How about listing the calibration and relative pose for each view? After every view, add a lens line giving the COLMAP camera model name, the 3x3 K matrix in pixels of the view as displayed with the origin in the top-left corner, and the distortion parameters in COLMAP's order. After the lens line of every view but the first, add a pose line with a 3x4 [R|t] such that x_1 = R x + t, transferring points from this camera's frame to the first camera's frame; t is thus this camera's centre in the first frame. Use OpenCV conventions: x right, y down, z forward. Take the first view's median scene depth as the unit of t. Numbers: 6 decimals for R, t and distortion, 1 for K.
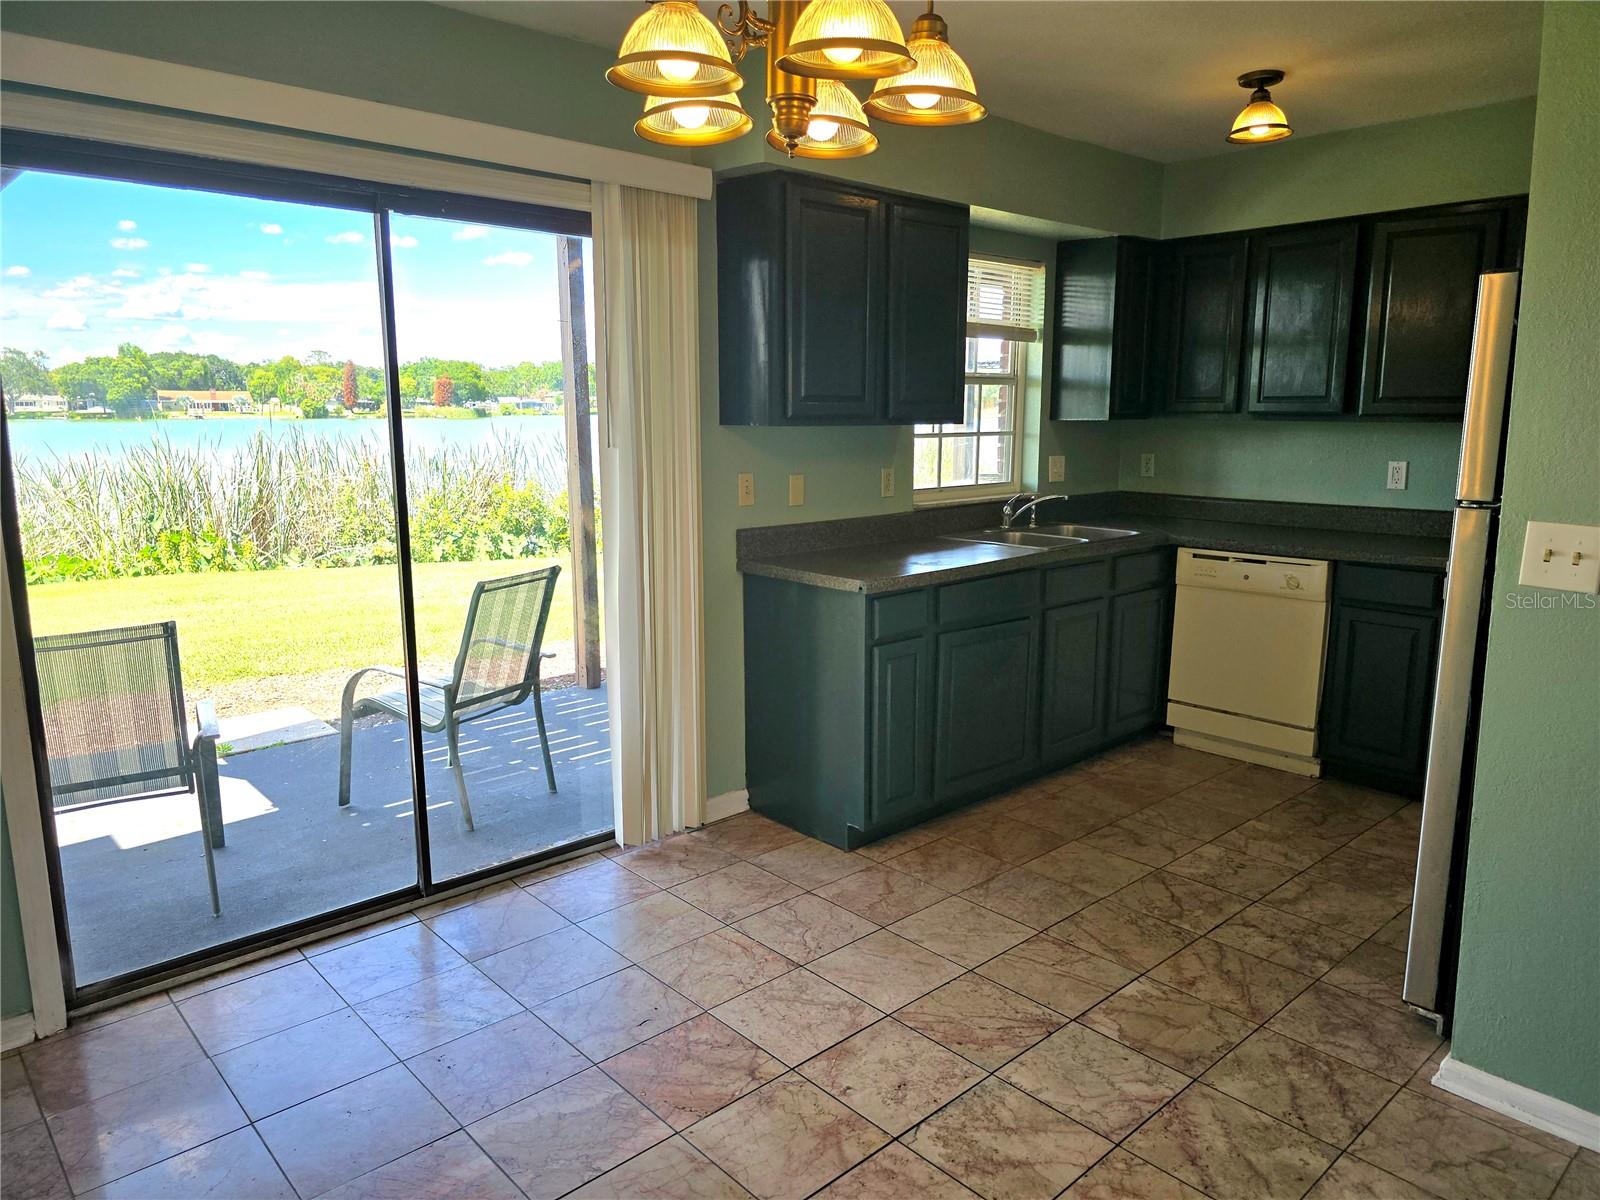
lens RADIAL K [[1077.3, 0, 801.9], [0, 1077.3, 597.6], [0, 0, 1]] dist [0.045104, -0.040997]
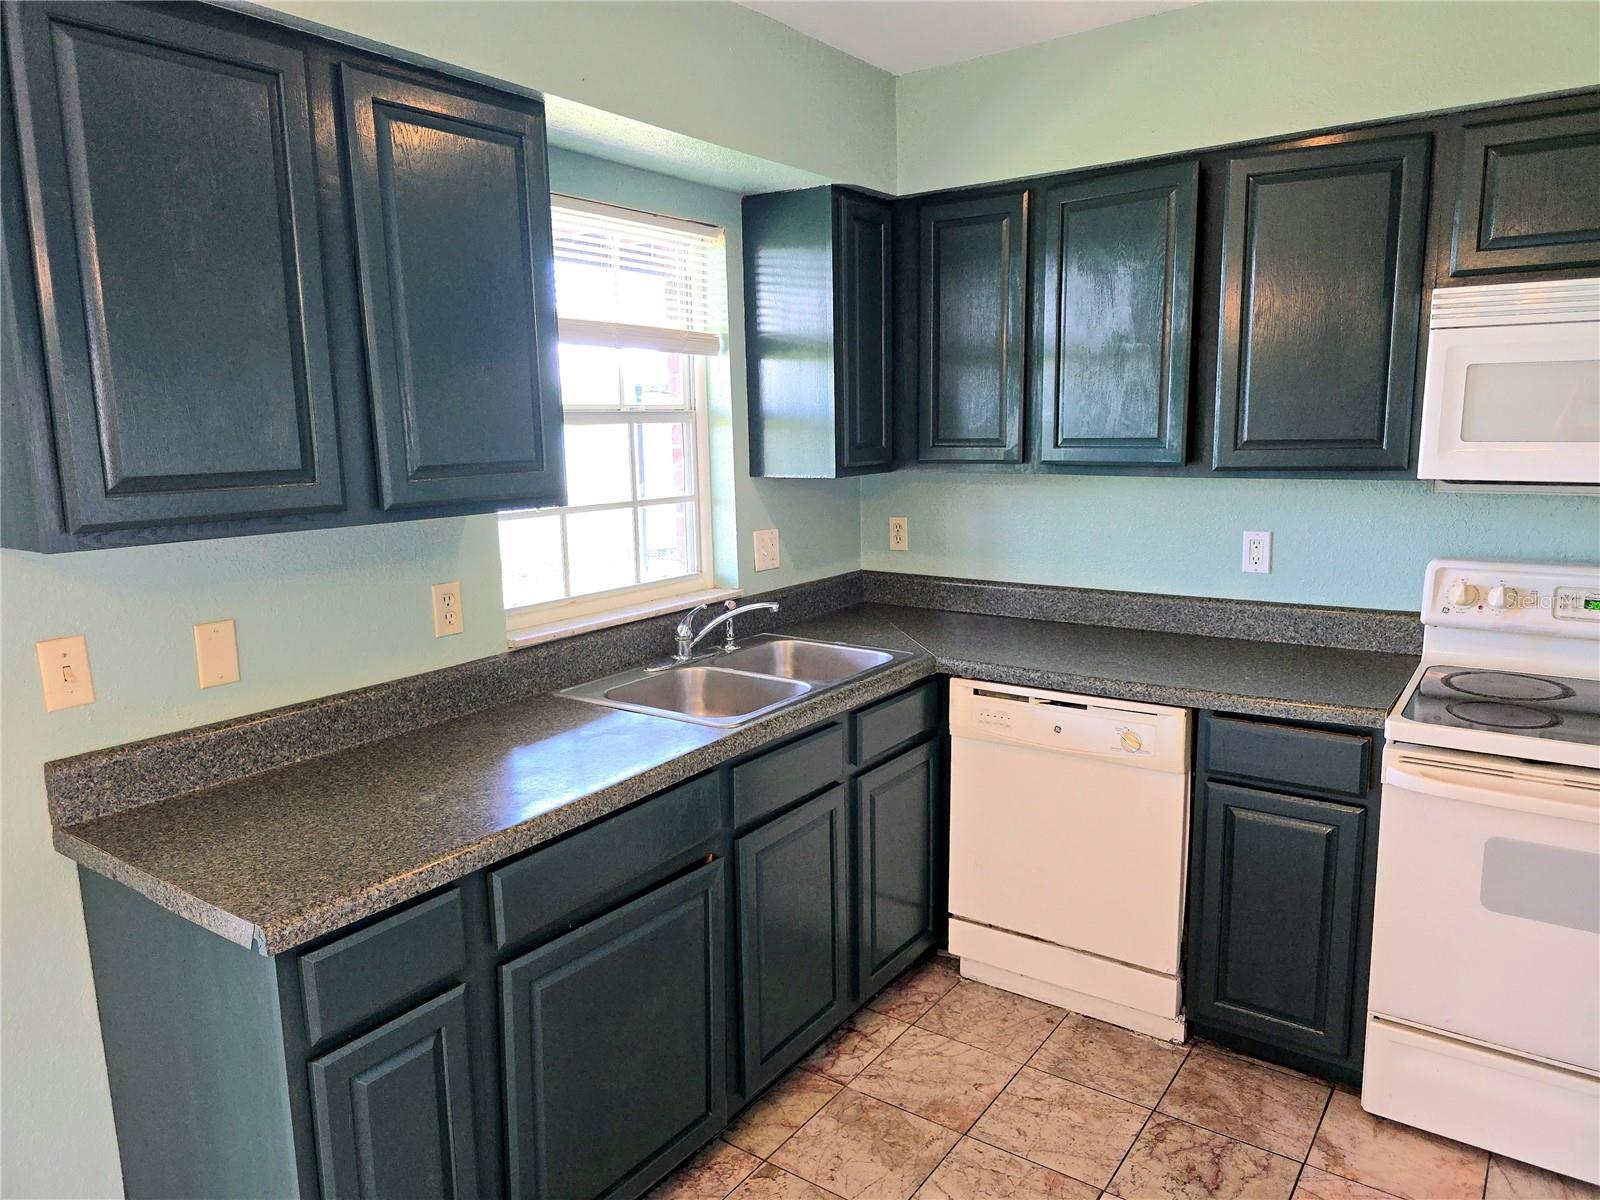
lens RADIAL K [[1077.3, 0, 802.0], [0, 1077.3, 605.4], [0, 0, 1]] dist [0.045104, -0.040997]
pose [[0.977040, -0.053909, 0.206121, 0.138490], [0.054756, 0.998498, 0.001597, -0.097169], [-0.205897, 0.009726, 0.978525, 0.411333]]
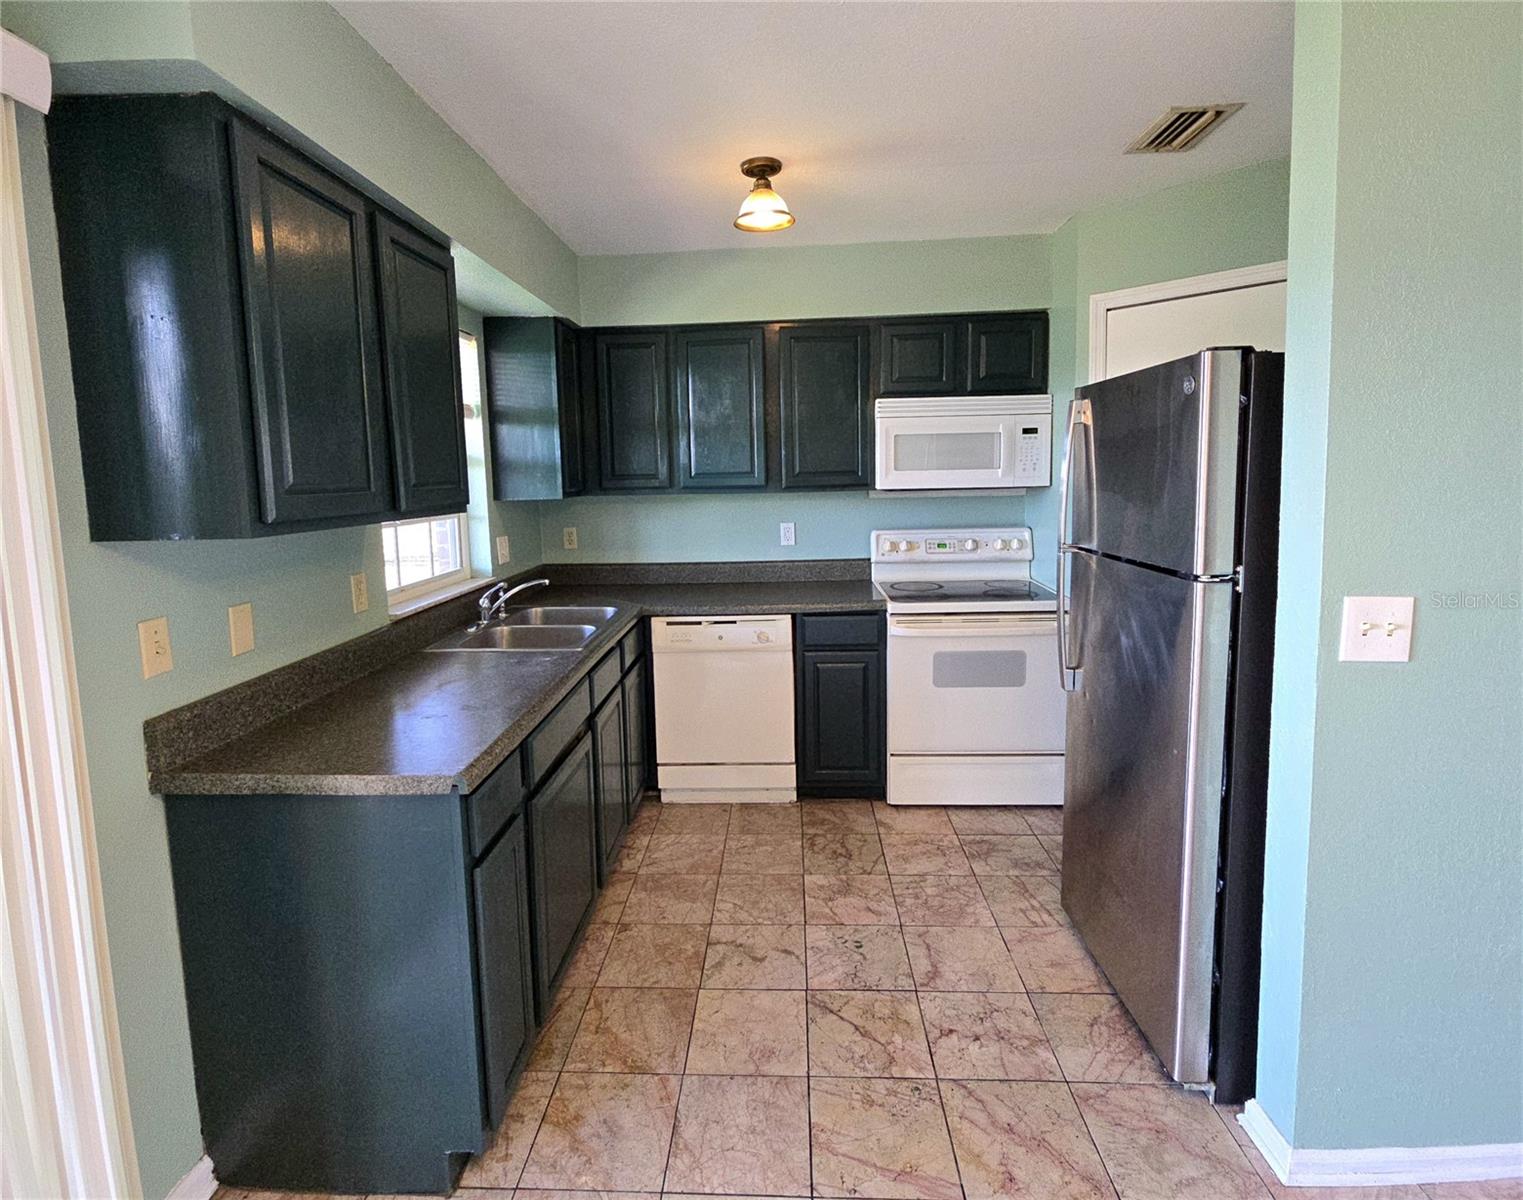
lens RADIAL K [[754.1, 0, 746.3], [0, 754.1, 552.1], [0, 0, 1]] dist [0.000331, 0.000441]
pose [[0.711510, -0.091421, 0.696704, -0.087850], [0.145075, 0.989250, -0.018350, -0.083979], [-0.687537, 0.114130, 0.717124, 0.421501]]
